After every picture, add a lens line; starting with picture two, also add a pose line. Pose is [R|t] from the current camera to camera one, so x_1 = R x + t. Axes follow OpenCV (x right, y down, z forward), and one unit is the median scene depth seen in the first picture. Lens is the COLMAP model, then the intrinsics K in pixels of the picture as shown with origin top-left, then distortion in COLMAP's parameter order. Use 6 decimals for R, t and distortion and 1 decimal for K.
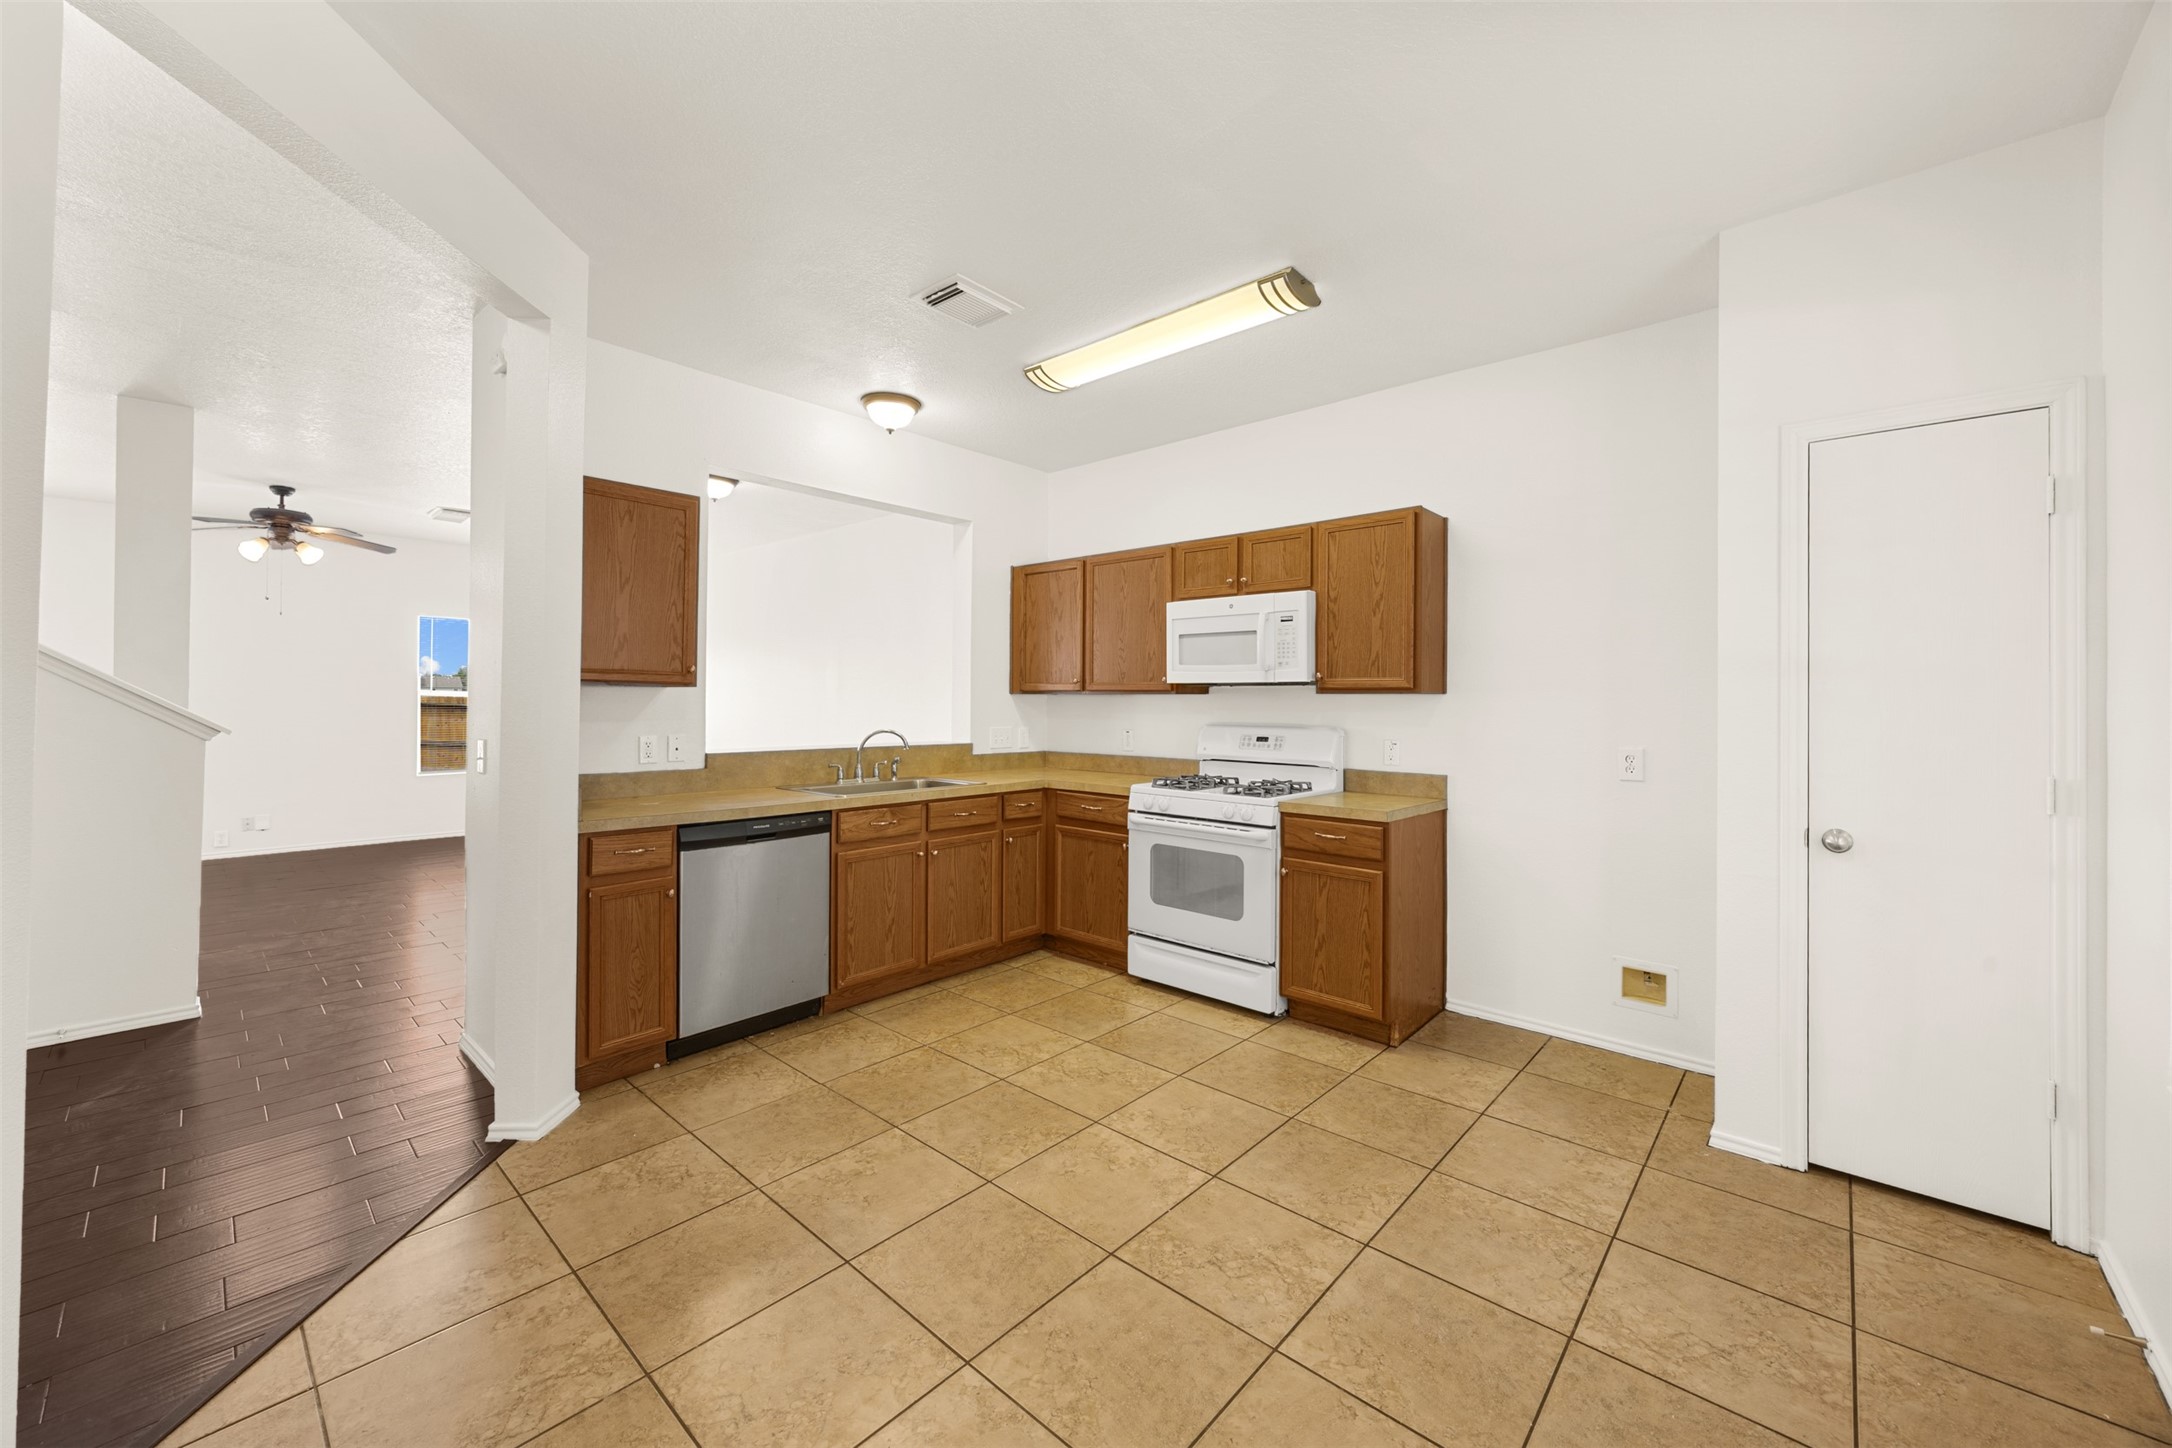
lens RADIAL K [[821.3, 0, 1086.0], [0, 821.3, 724.0], [0, 0, 1]] dist [-0.002784, -0.000105]
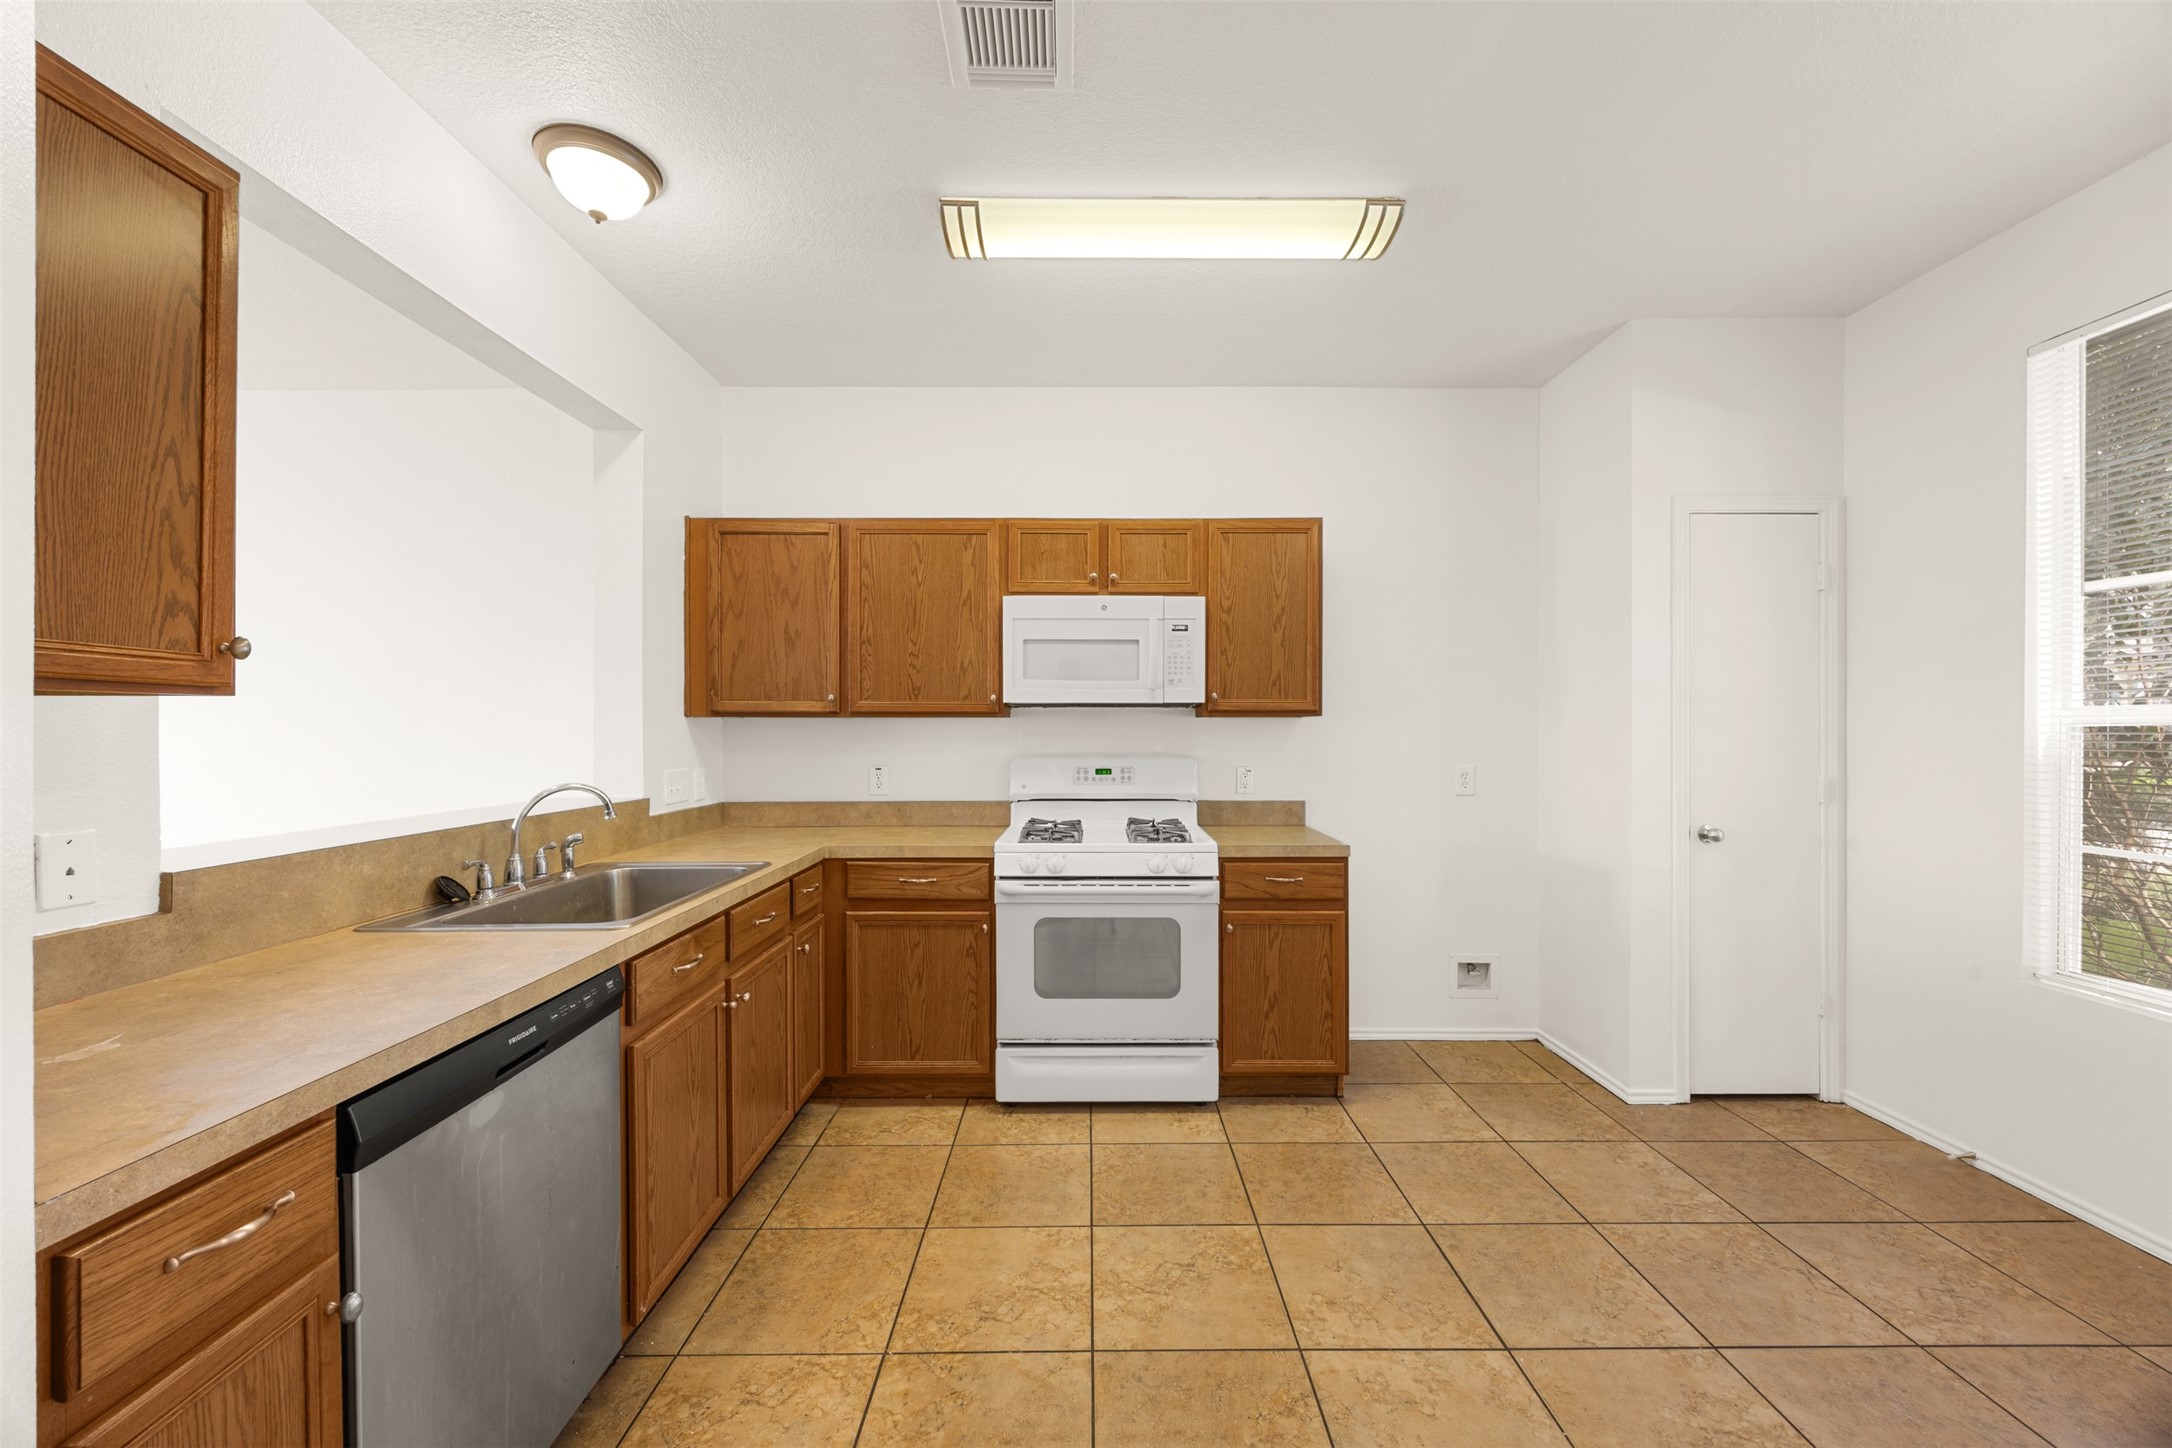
lens RADIAL K [[827.3, 0, 1094.6], [0, 827.3, 748.4], [0, 0, 1]] dist [-0.001946, -0.000115]
pose [[0.742520, -0.024305, 0.669382, -0.413689], [0.022920, 0.999678, 0.010873, -0.016452], [-0.669431, 0.007269, 0.742839, 0.447820]]
